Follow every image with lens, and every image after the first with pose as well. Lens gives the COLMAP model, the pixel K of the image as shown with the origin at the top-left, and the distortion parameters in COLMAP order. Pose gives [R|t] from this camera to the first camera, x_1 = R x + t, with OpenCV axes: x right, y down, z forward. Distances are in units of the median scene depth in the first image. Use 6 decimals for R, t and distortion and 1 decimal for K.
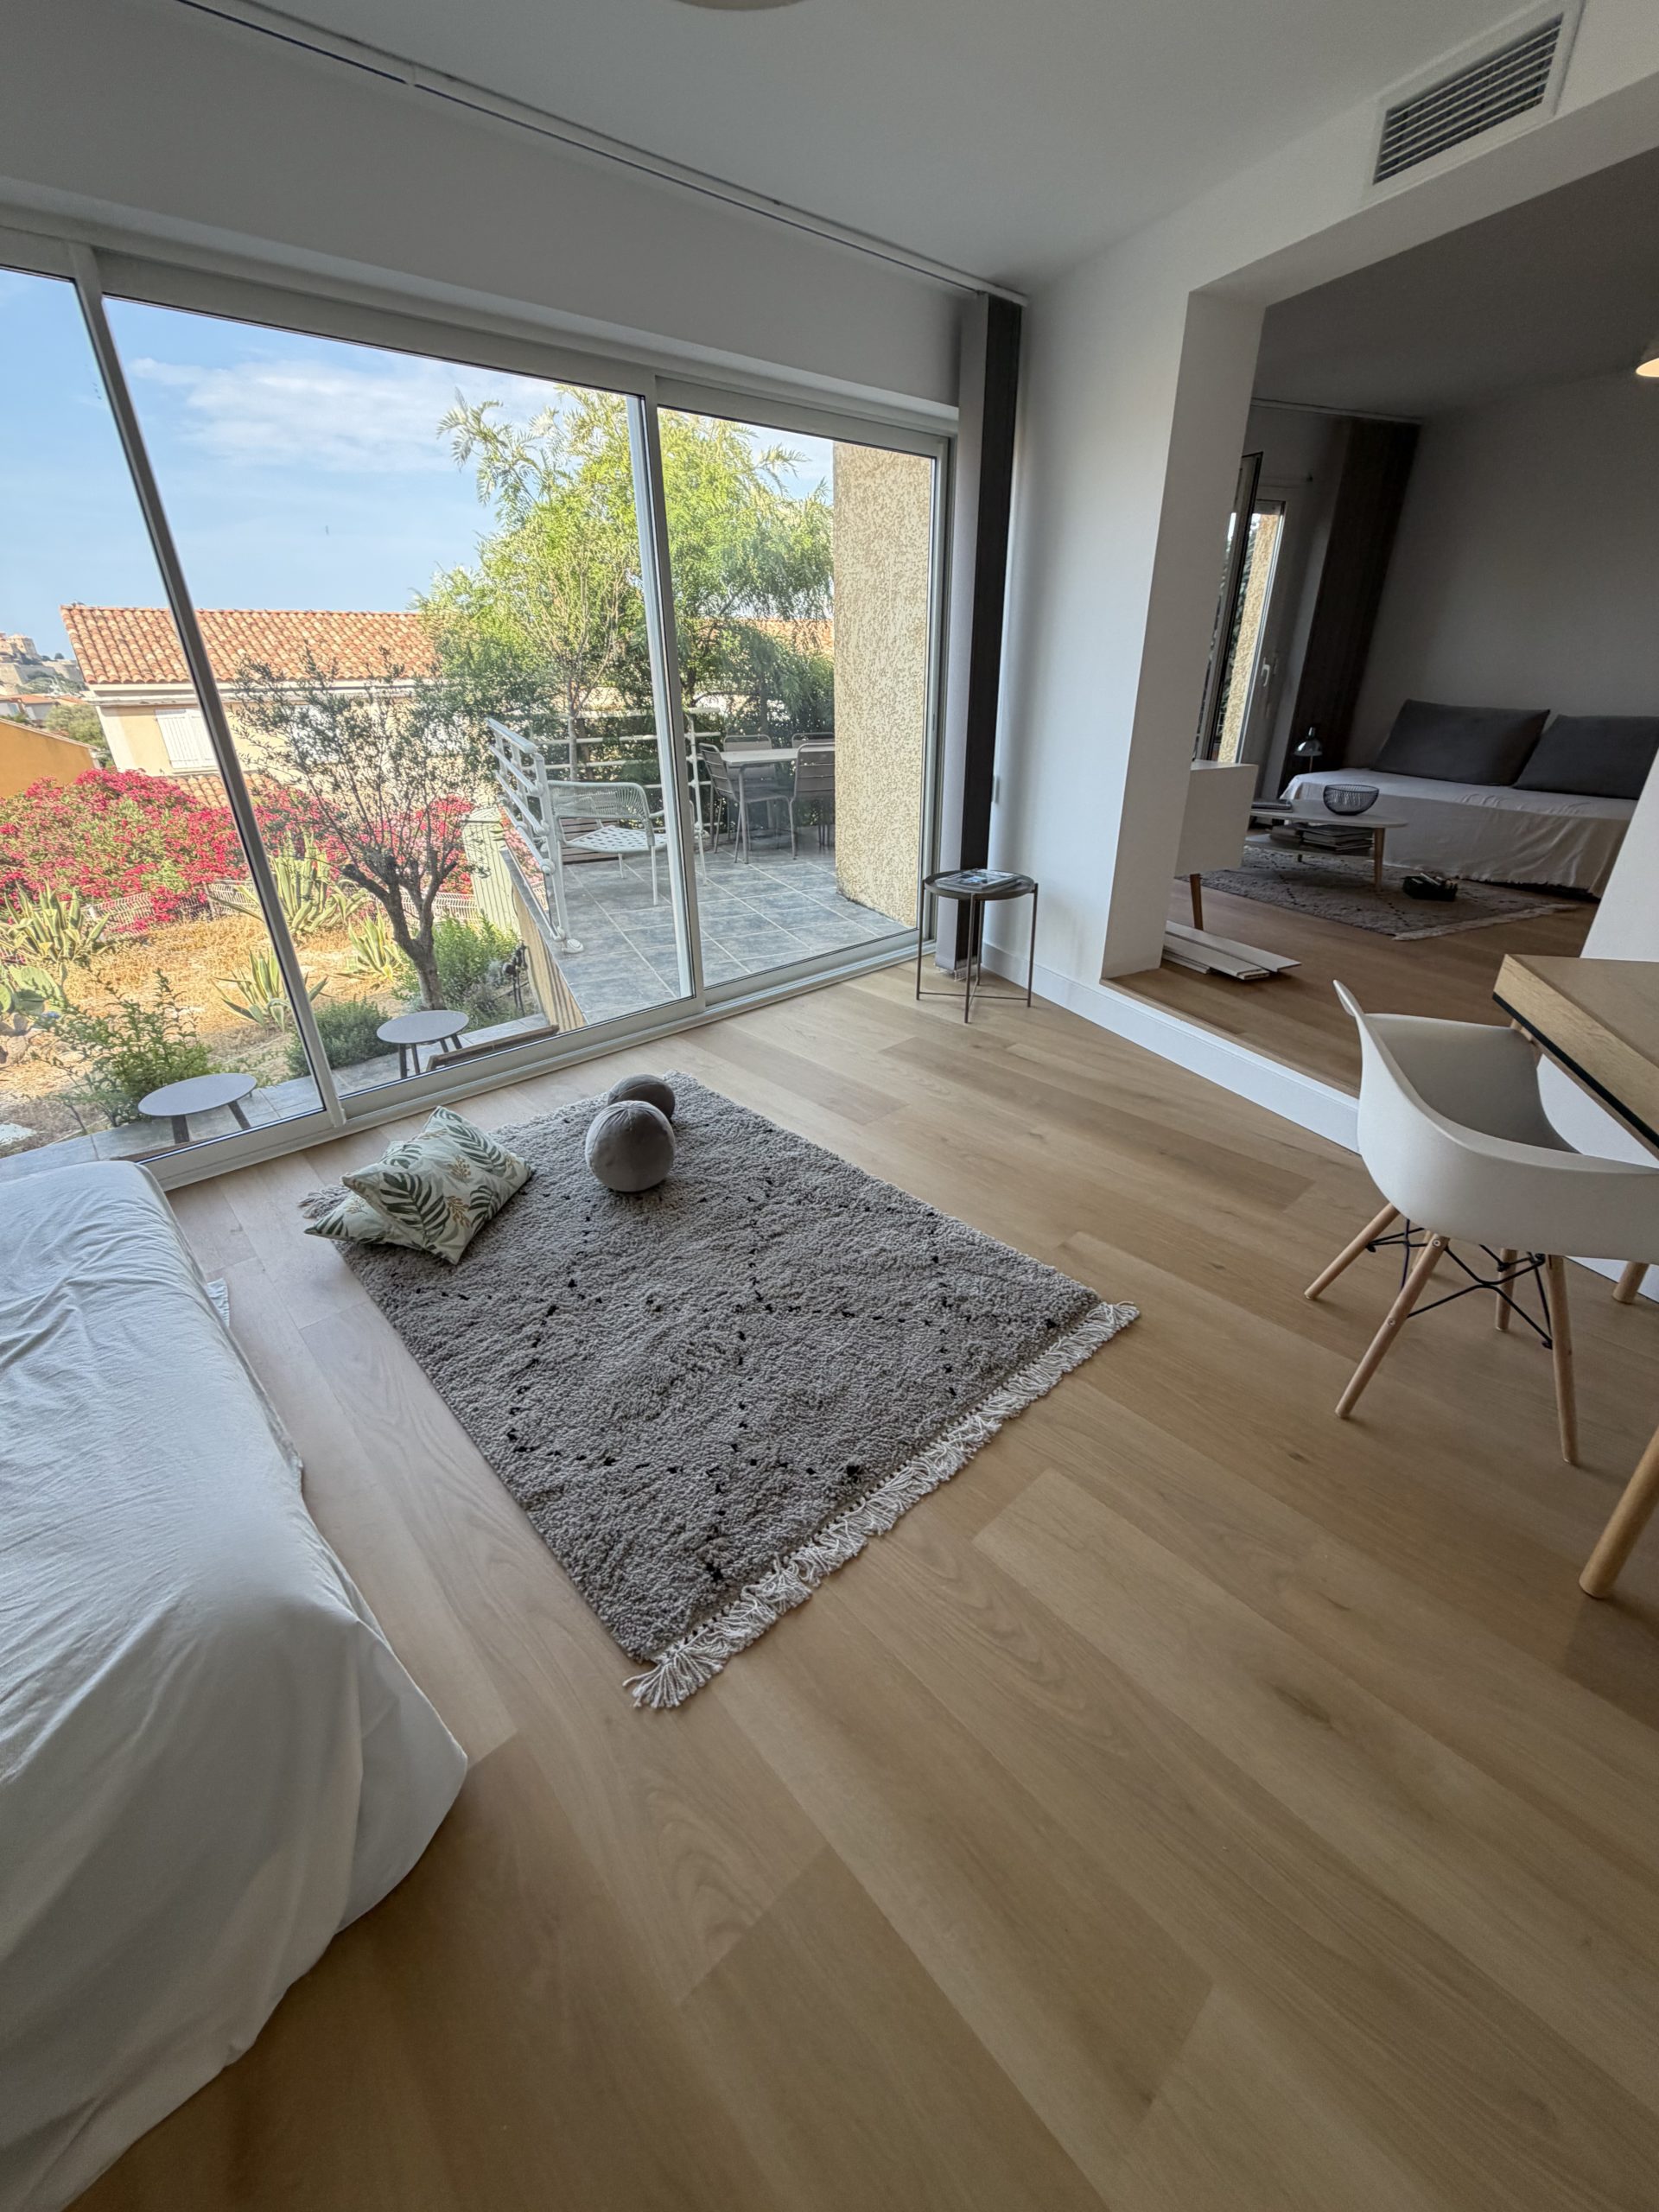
lens RADIAL K [[877.3, 0, 826.7], [0, 877.3, 1102.7], [0, 0, 1]] dist [-0.000410, -0.000421]
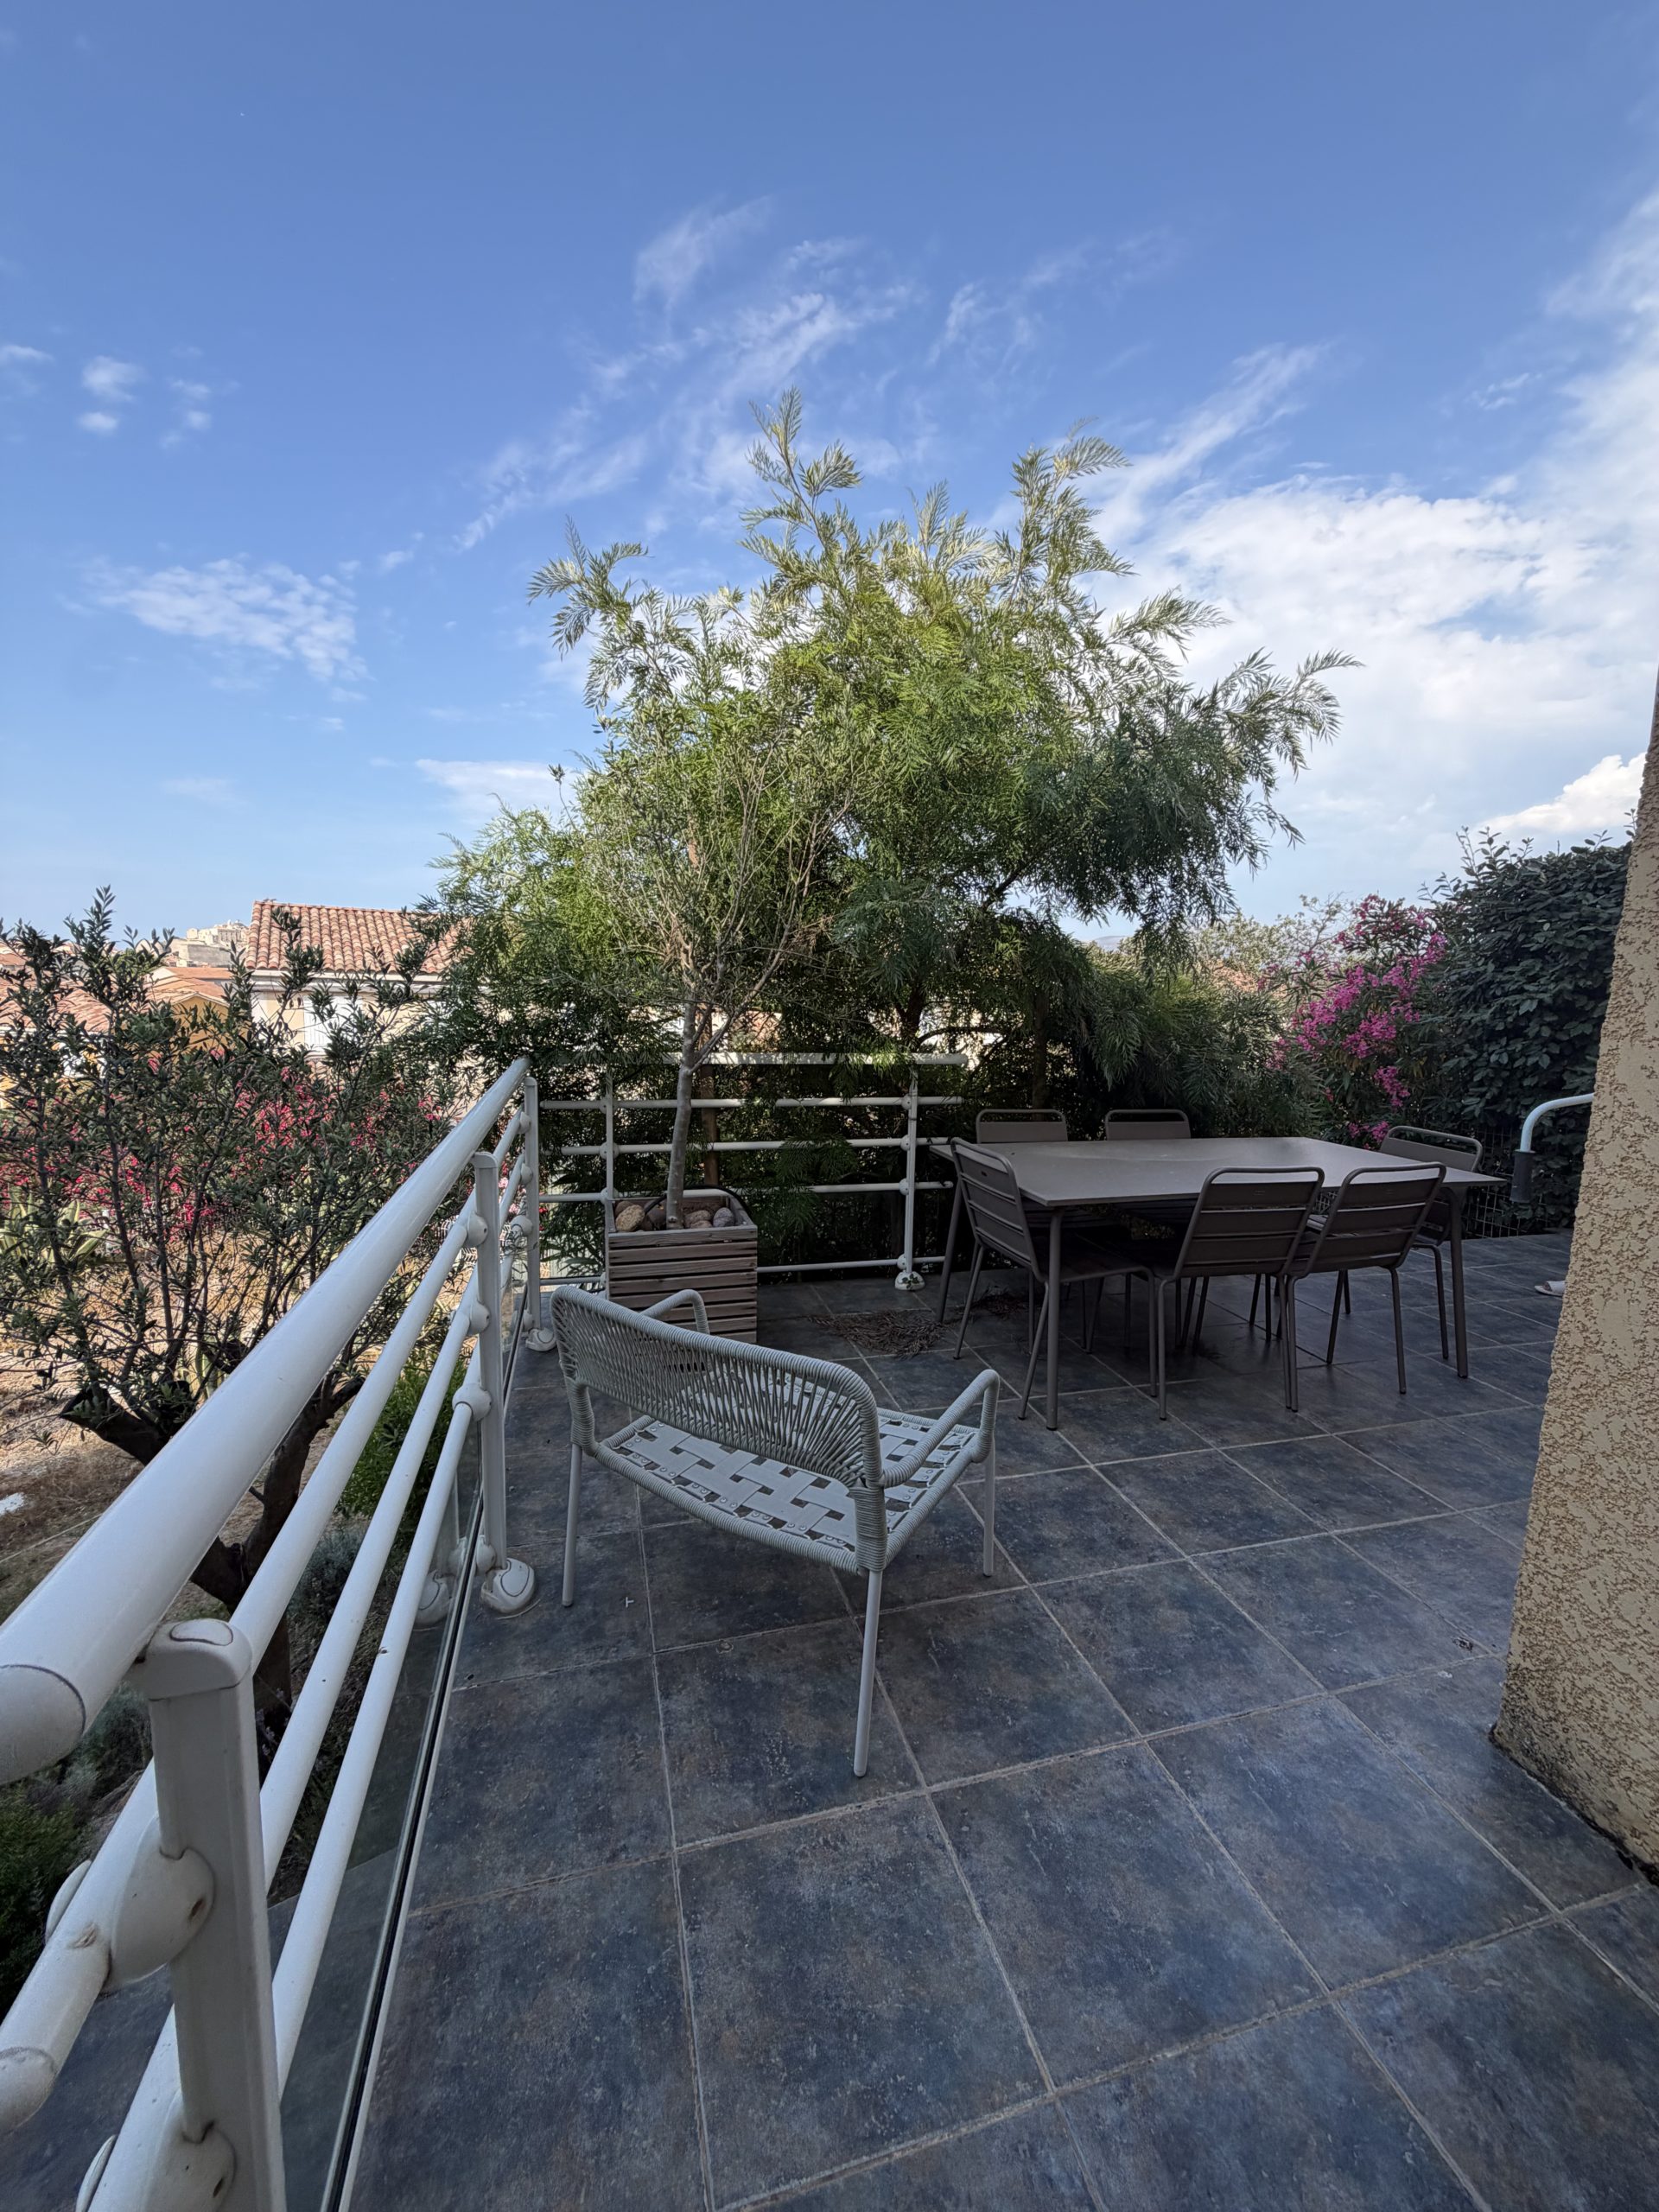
lens RADIAL K [[877.3, 0, 826.7], [0, 877.3, 1102.7], [0, 0, 1]] dist [-0.000410, -0.000421]
pose [[0.989968, 0.061131, -0.127385, -0.055131], [-0.098479, 0.945024, -0.311819, -0.100392], [0.101320, 0.321235, 0.941564, 0.201696]]
